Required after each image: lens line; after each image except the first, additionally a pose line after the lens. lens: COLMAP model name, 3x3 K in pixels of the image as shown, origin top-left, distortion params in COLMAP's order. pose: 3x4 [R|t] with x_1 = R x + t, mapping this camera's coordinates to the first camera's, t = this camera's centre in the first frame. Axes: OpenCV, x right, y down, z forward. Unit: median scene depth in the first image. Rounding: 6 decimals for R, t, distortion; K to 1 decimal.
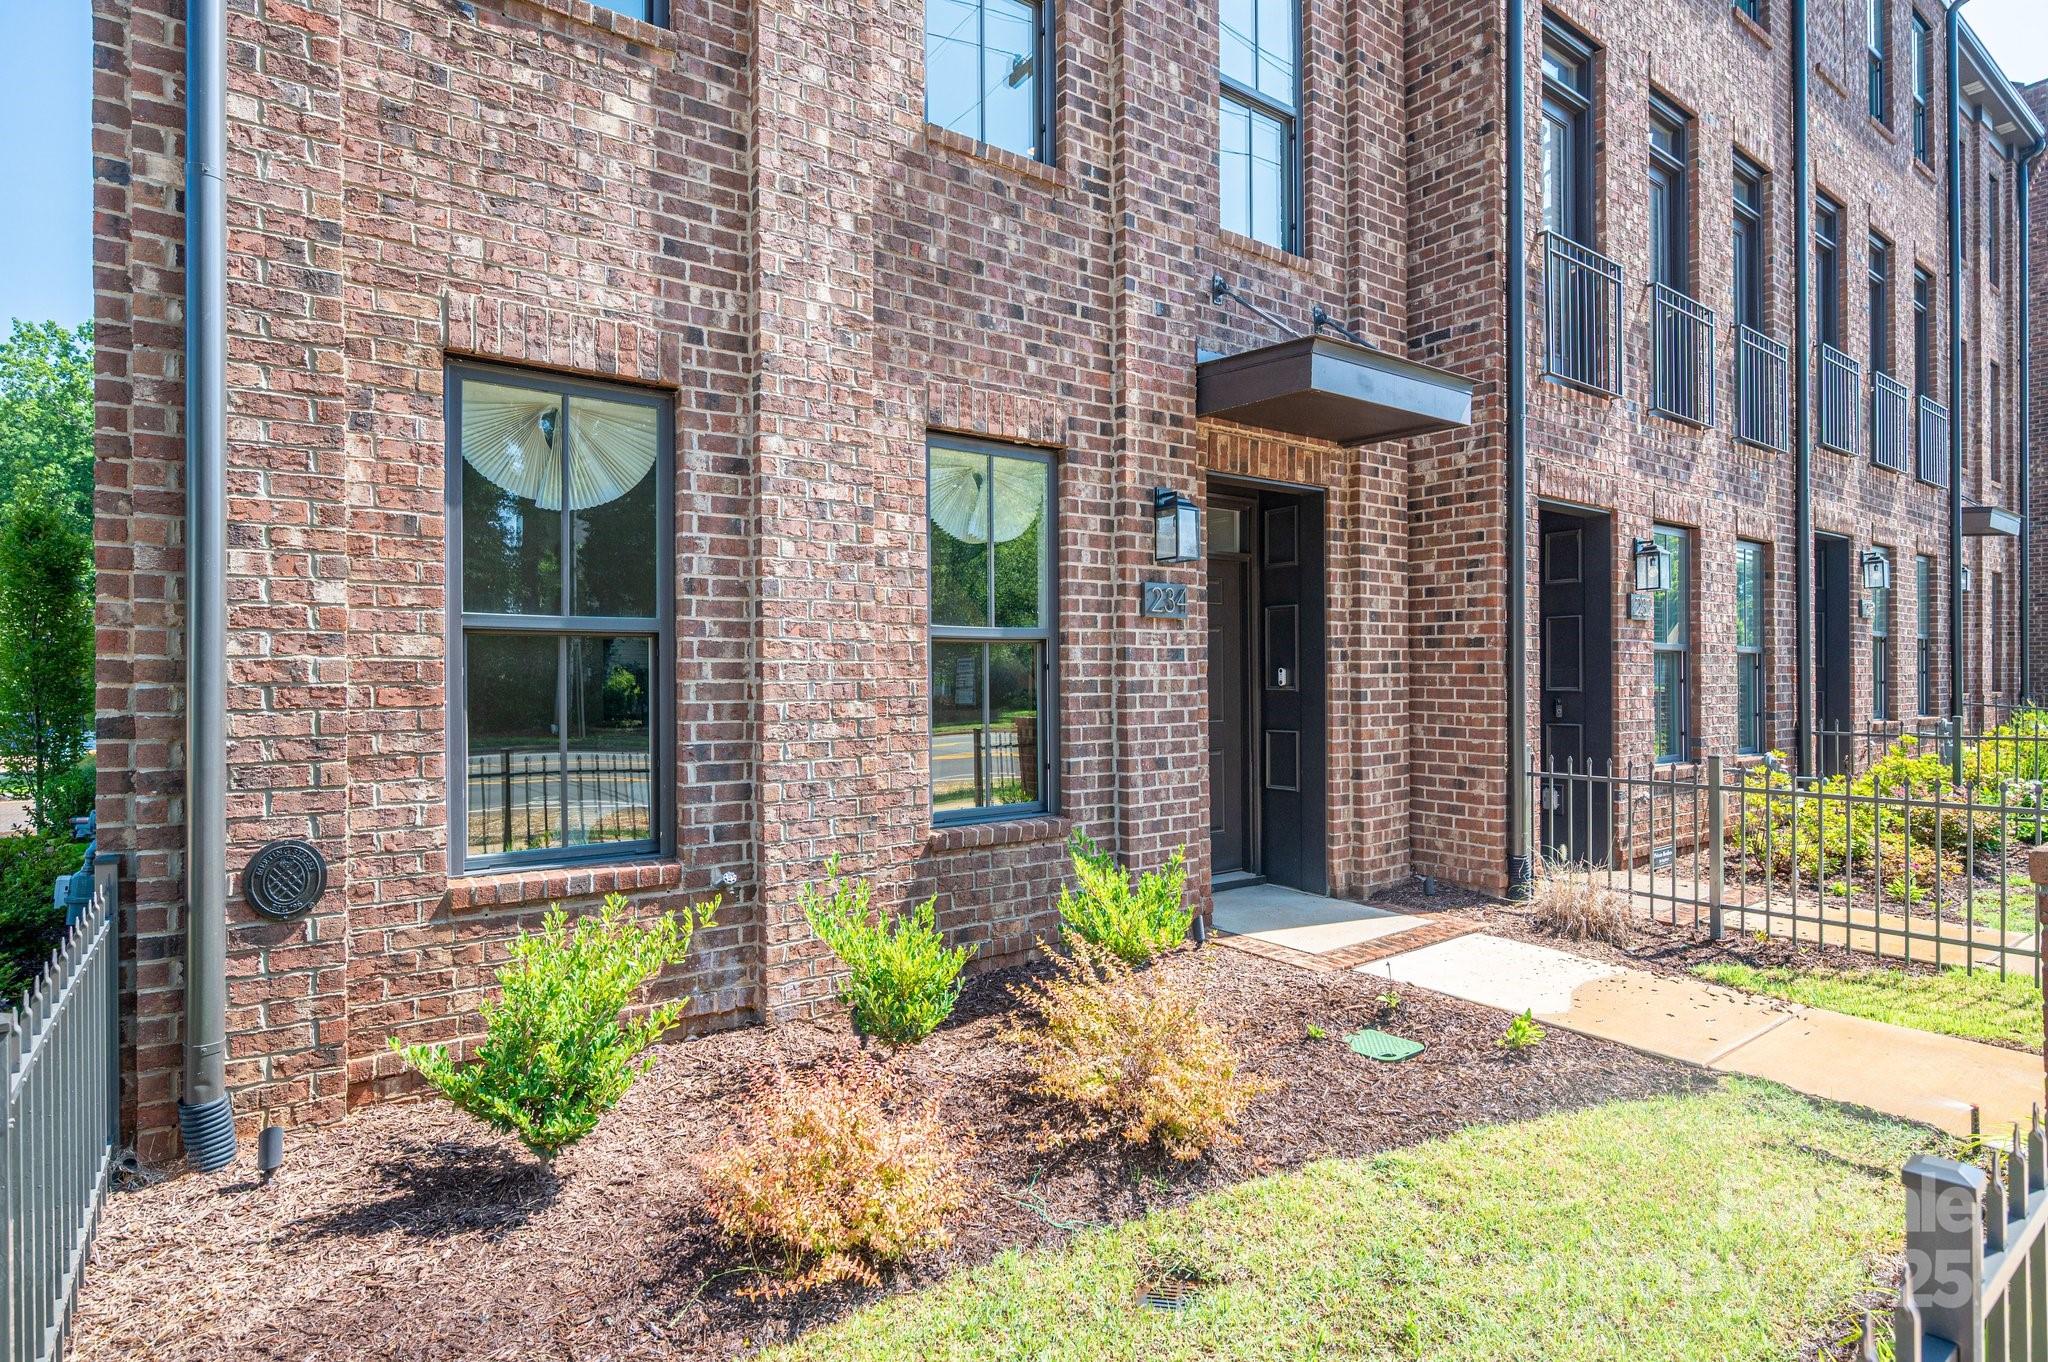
lens RADIAL K [[1013.2, 0, 1024.1], [0, 1013.2, 689.2], [0, 0, 1]] dist [-0.000789, -0.000554]
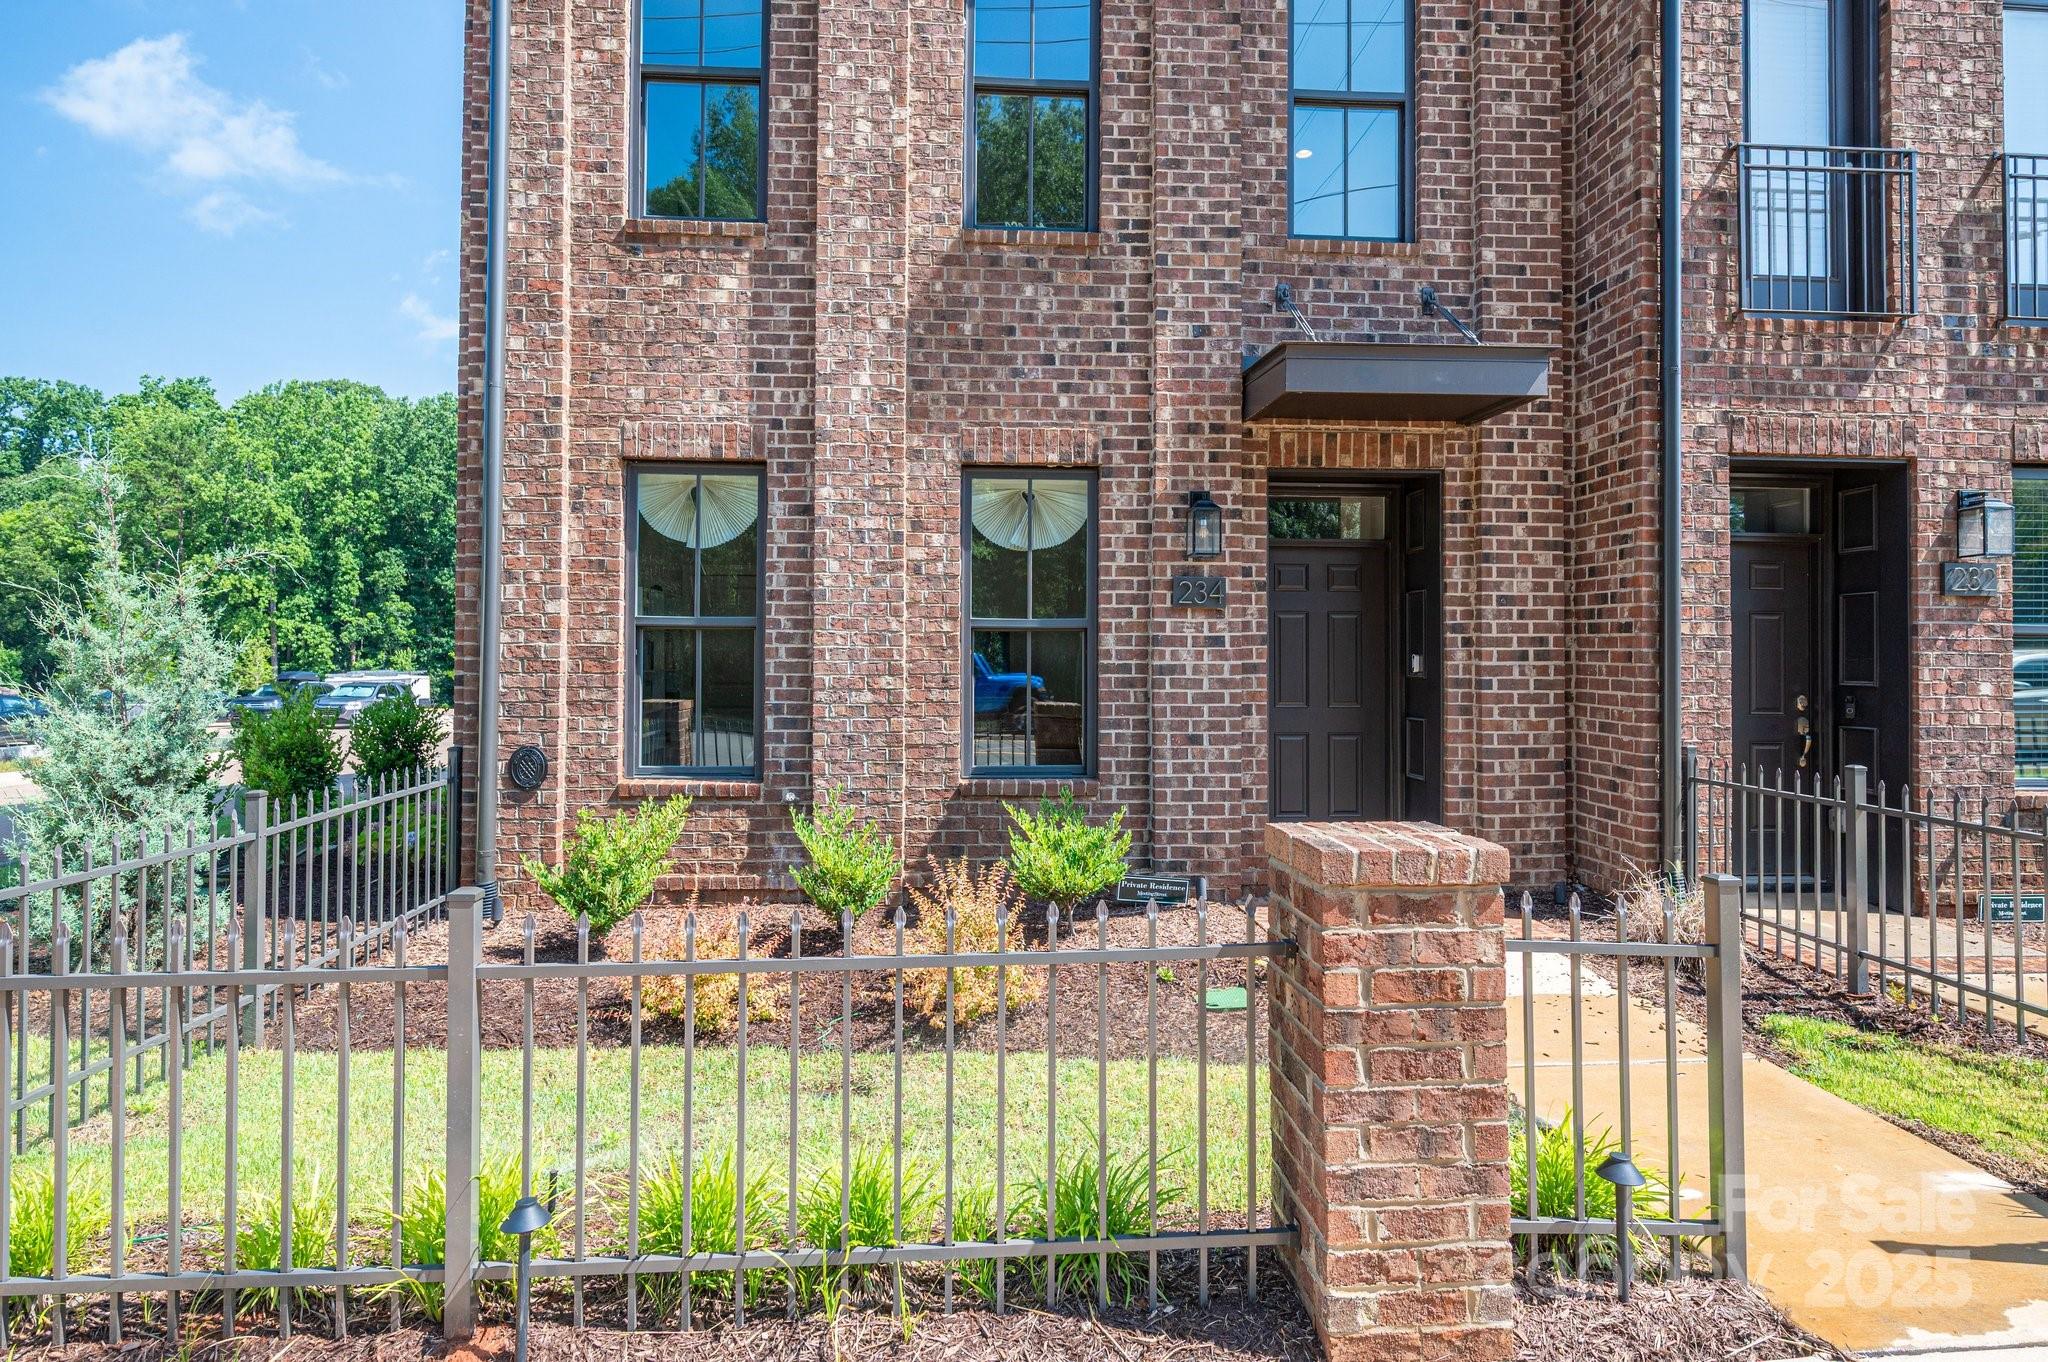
lens RADIAL K [[1013.2, 0, 1017.7], [0, 1013.2, 661.2], [0, 0, 1]] dist [-0.000789, -0.000554]
pose [[0.853297, 0.011194, -0.521305, 0.634591], [-0.017012, 0.999835, -0.006377, -0.002277], [0.521148, 0.014310, 0.853347, -0.054374]]
